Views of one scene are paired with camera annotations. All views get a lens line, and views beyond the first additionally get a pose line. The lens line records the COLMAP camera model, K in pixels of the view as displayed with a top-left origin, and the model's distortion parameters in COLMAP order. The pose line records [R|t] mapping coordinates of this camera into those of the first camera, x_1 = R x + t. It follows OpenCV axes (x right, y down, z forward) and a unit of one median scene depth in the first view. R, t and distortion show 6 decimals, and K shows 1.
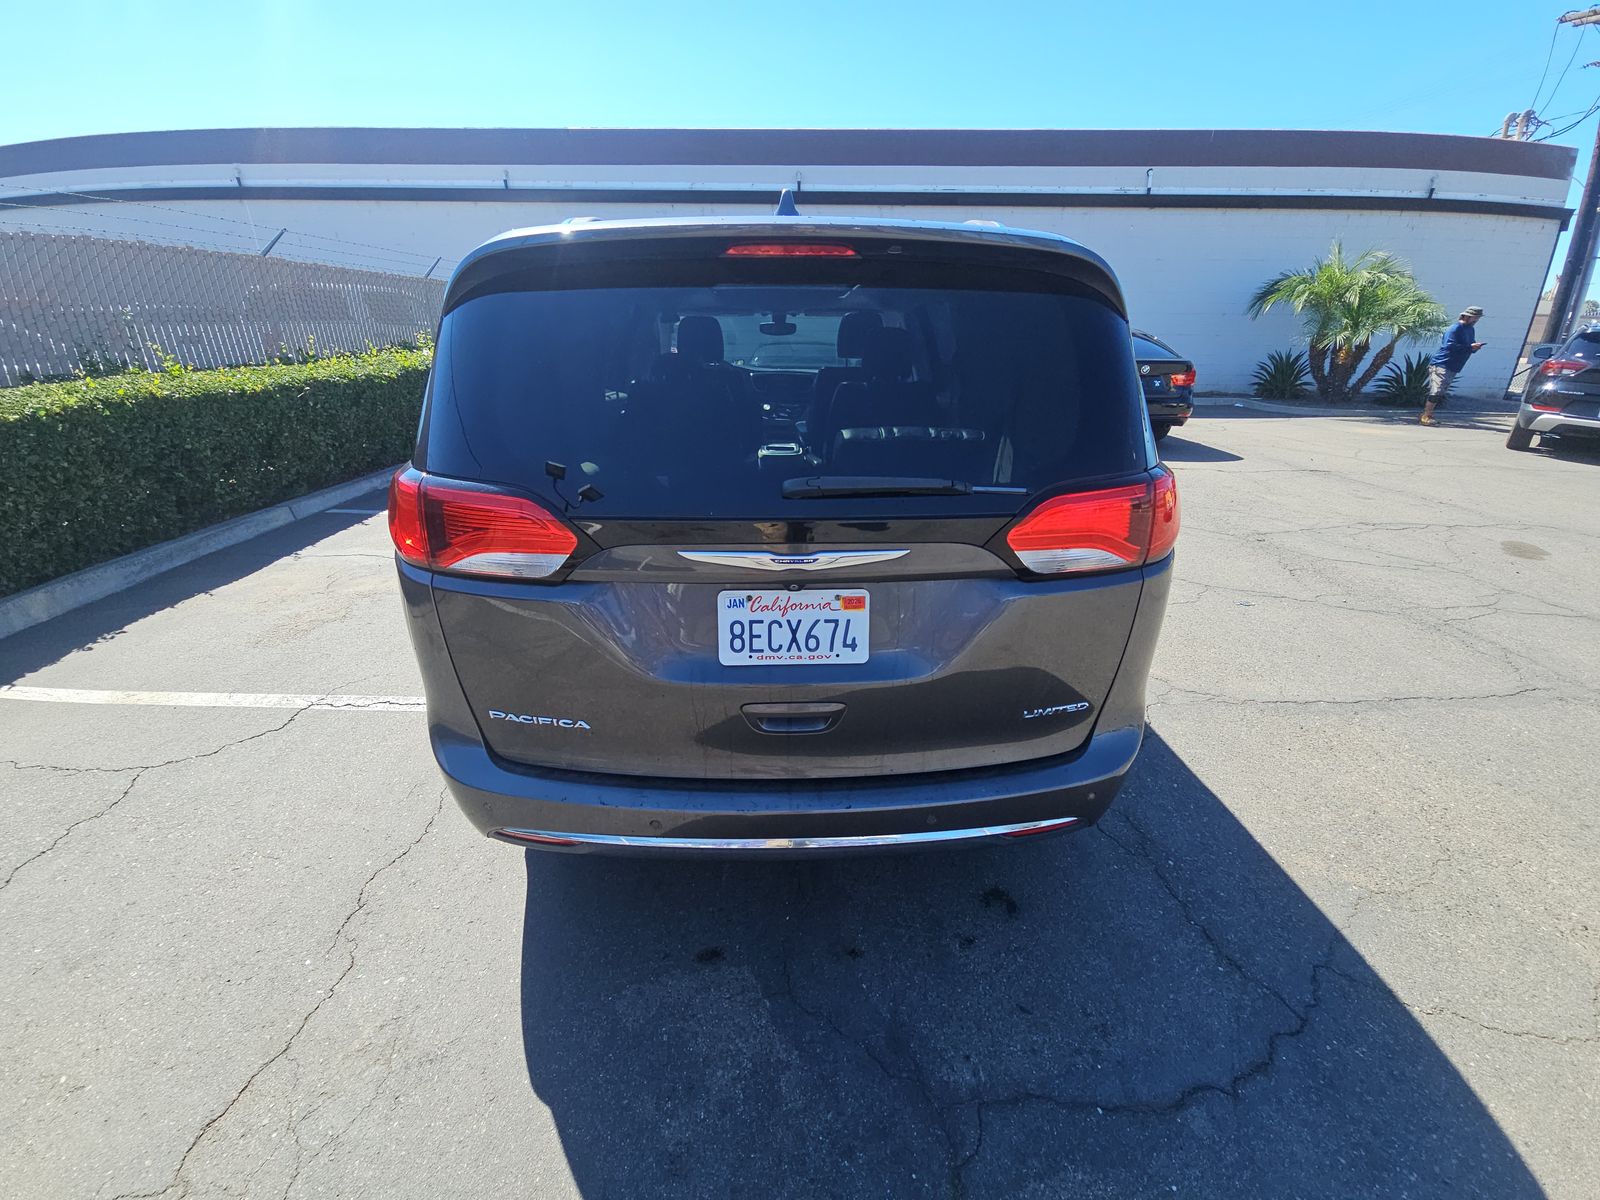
lens RADIAL K [[652.6, 0, 798.3], [0, 652.6, 604.6], [0, 0, 1]] dist [0.005733, -0.005804]
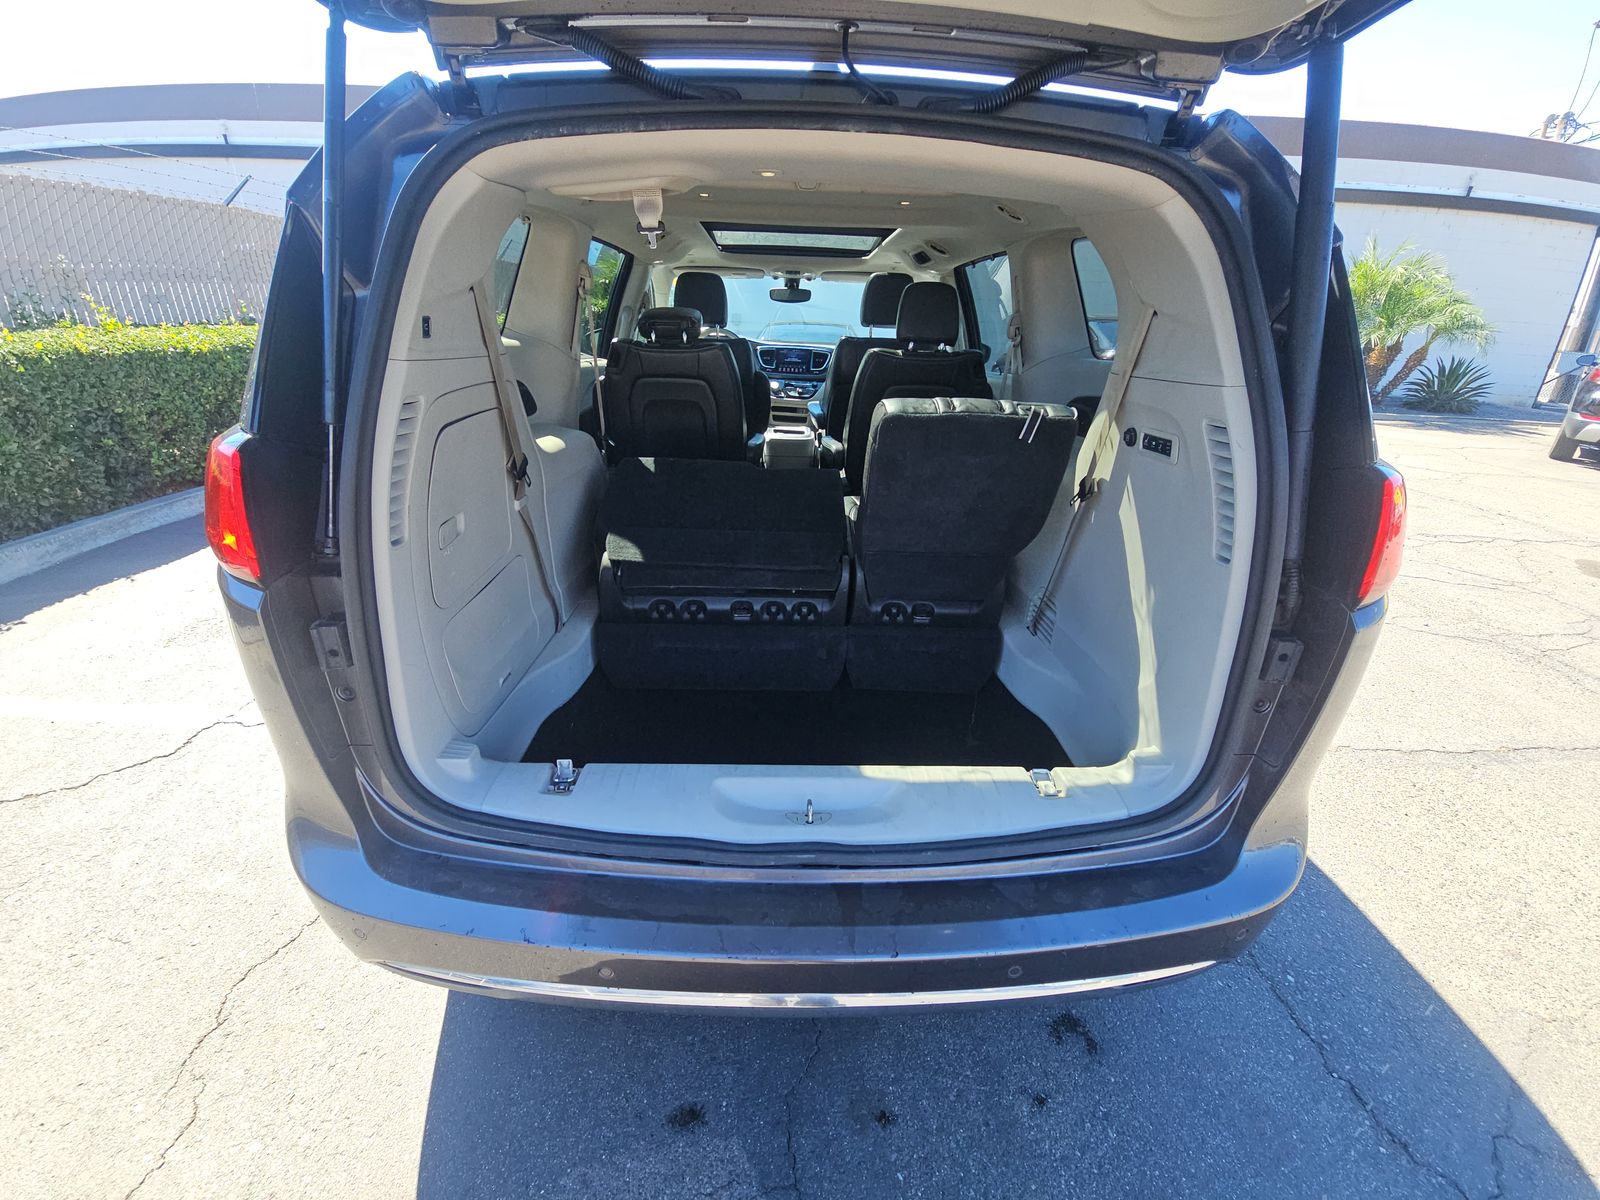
lens RADIAL K [[652.6, 0, 814.2], [0, 652.6, 604.1], [0, 0, 1]] dist [0.005733, -0.005804]
pose [[0.999381, 0.025128, 0.024602, -0.010699], [-0.025473, 0.999580, 0.013836, -0.020614], [-0.024244, -0.014454, 0.999602, 0.117607]]
